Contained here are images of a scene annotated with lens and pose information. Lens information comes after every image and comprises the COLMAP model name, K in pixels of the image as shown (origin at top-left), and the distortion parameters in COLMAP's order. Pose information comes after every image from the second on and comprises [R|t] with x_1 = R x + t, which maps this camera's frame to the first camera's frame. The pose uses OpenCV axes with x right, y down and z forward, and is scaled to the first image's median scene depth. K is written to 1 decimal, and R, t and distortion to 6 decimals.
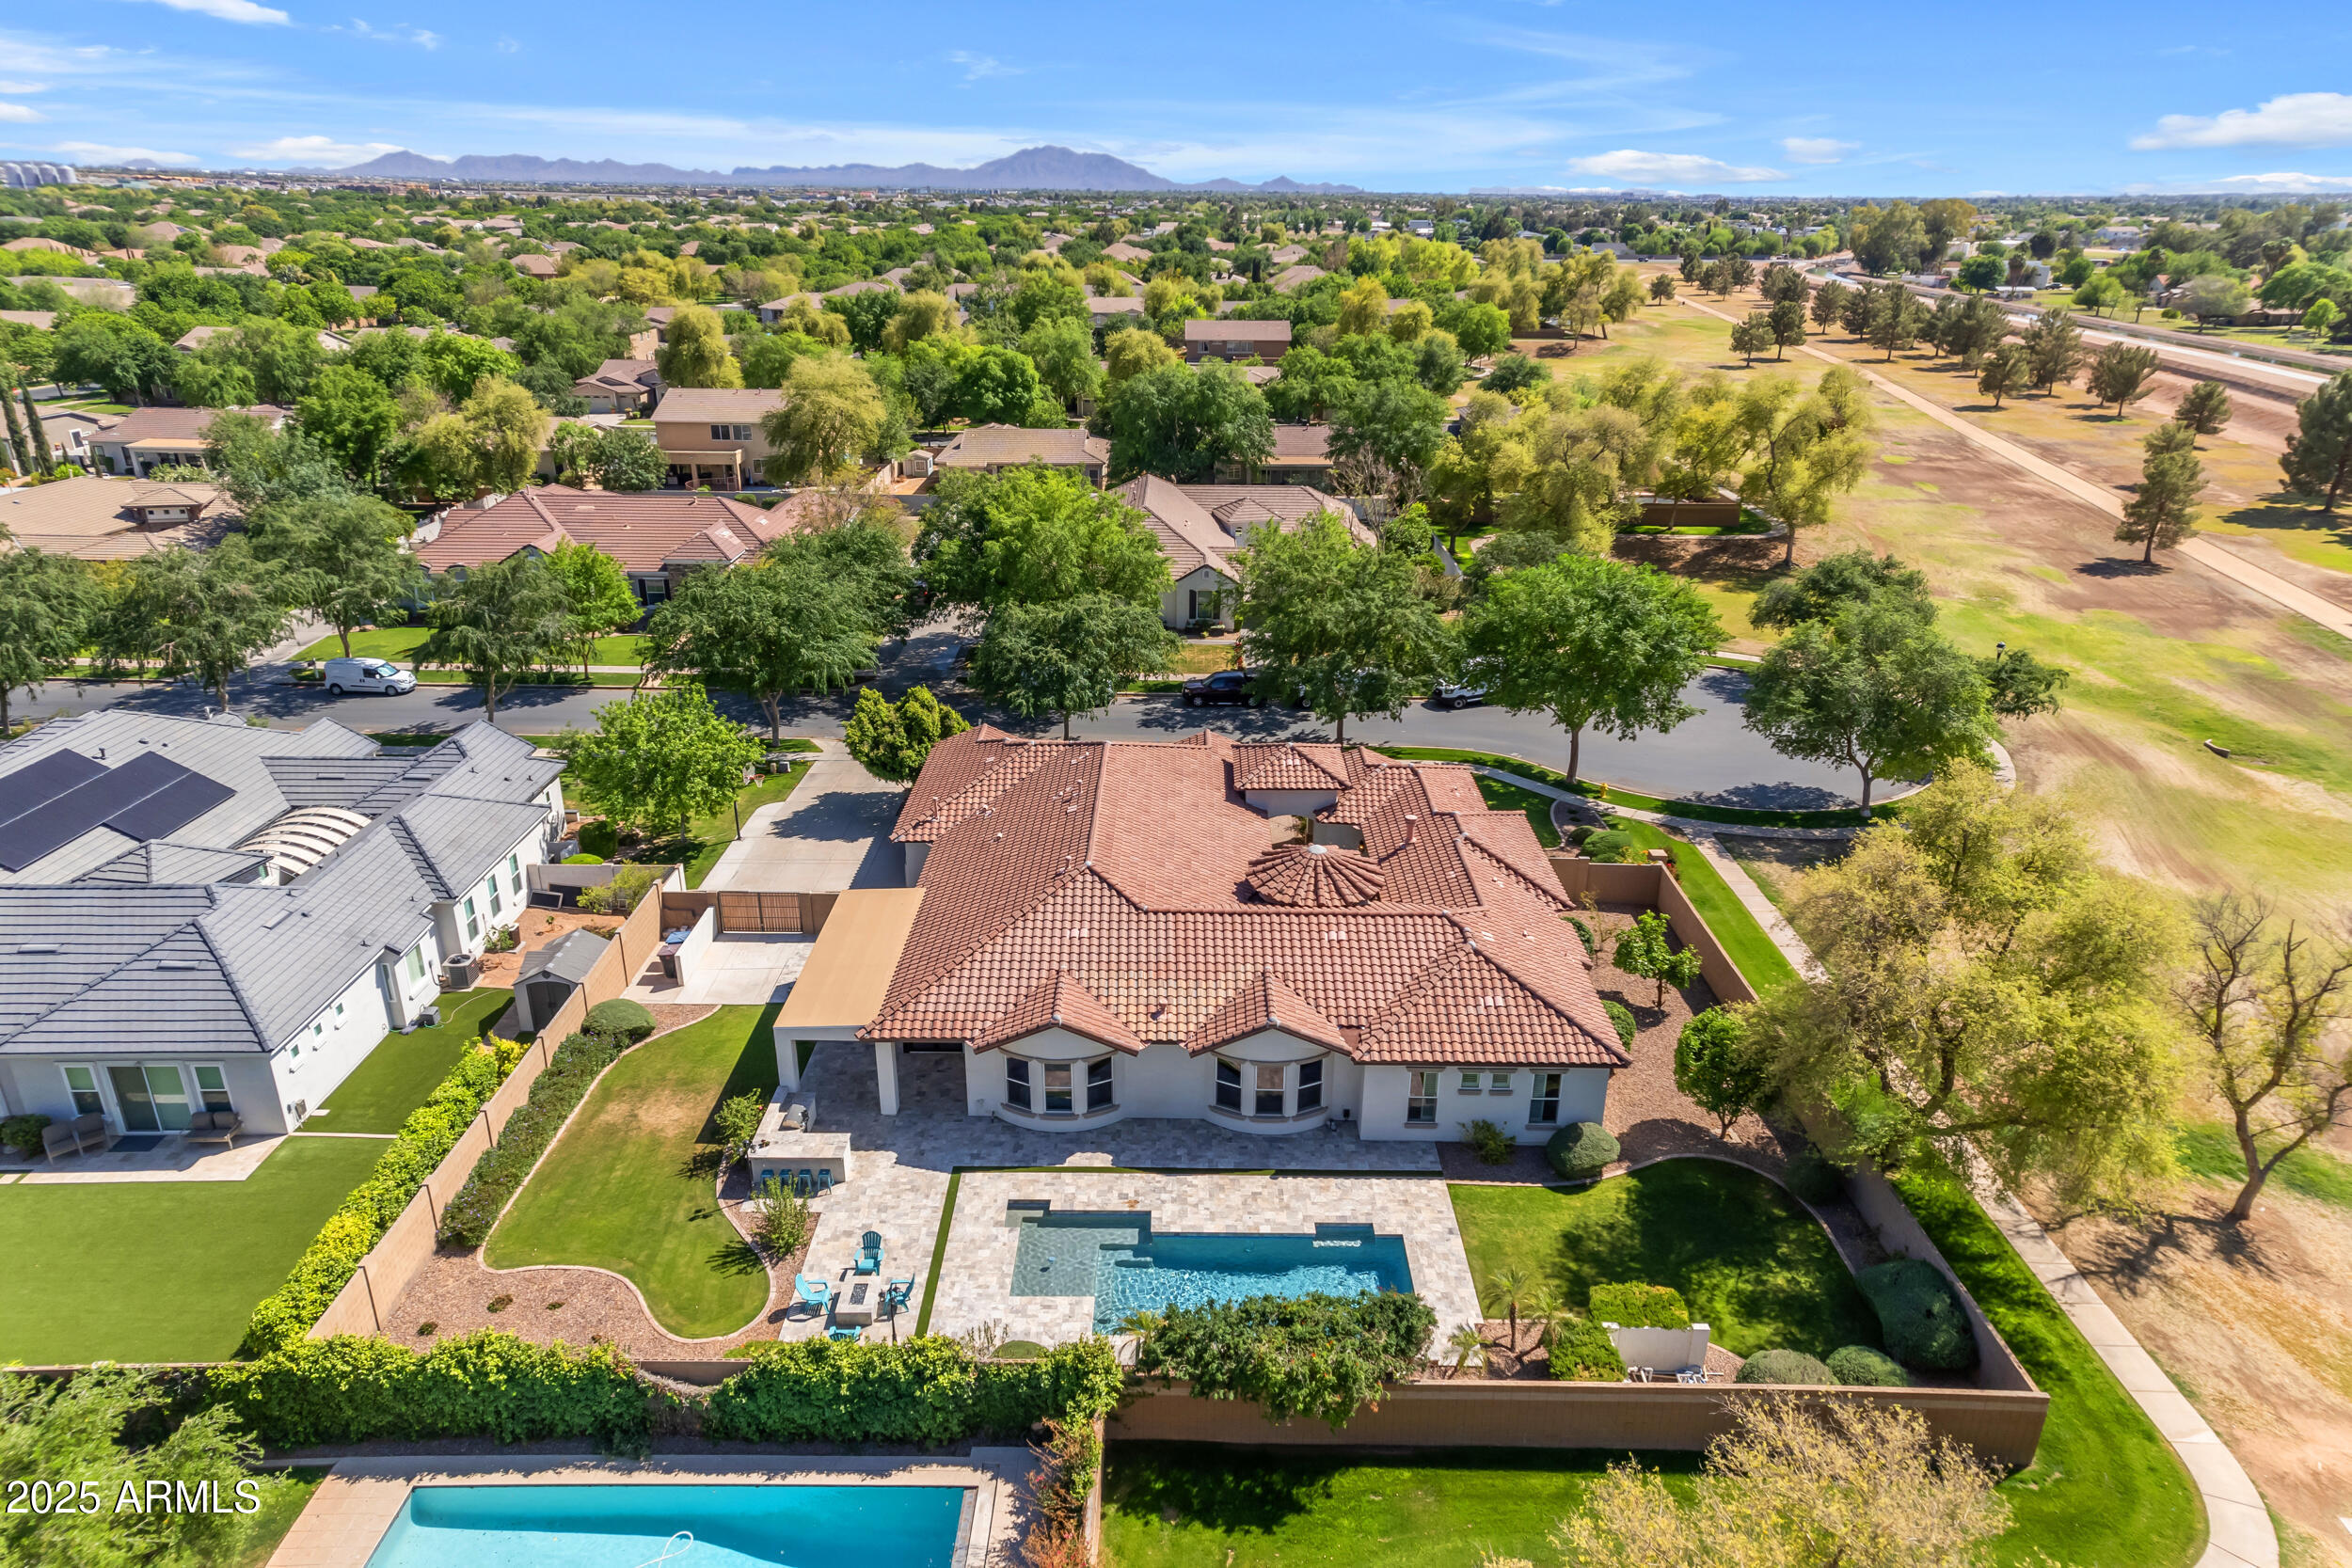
lens RADIAL K [[1480.5, 0, 1178.2], [0, 1480.5, 789.1], [0, 0, 1]] dist [0.015599, 0.003641]
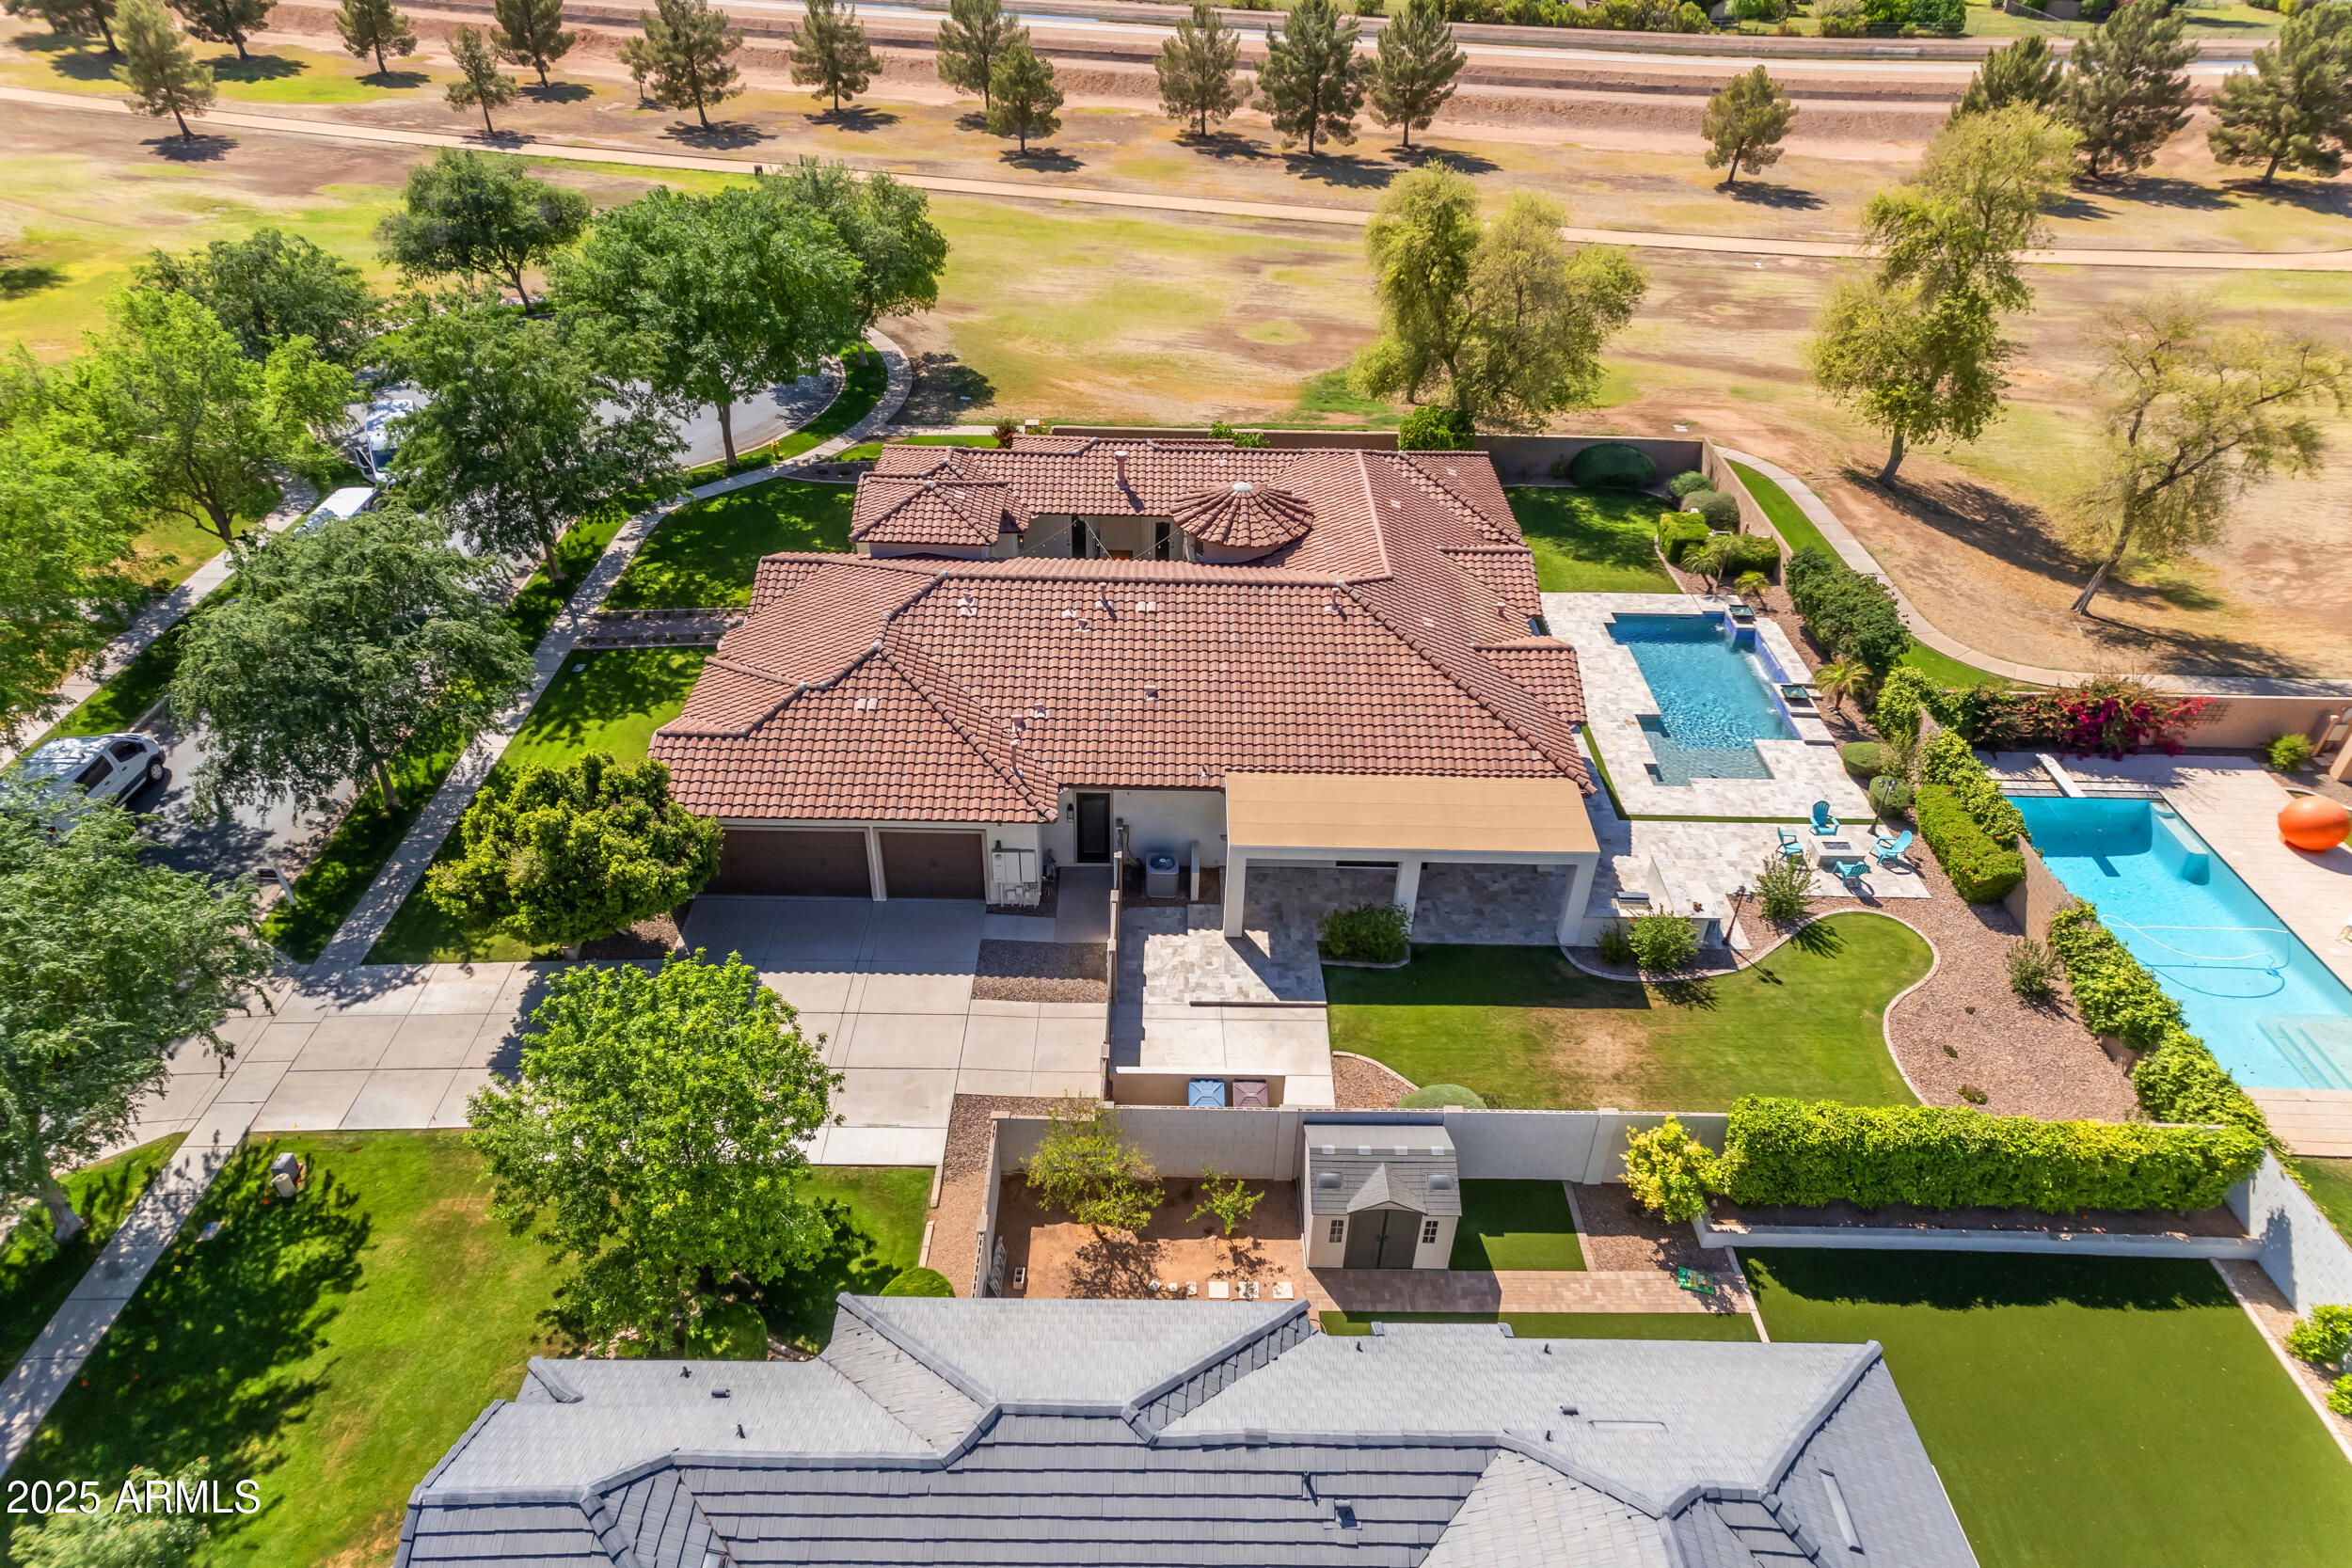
lens RADIAL K [[1480.5, 0, 1182.8], [0, 1480.5, 768.9], [0, 0, 1]] dist [0.015599, 0.003641]
pose [[-0.009644, -0.578893, 0.815346, -0.957235], [0.352142, 0.761185, 0.544604, -0.430126], [-0.935897, 0.292370, 0.196512, 1.070816]]
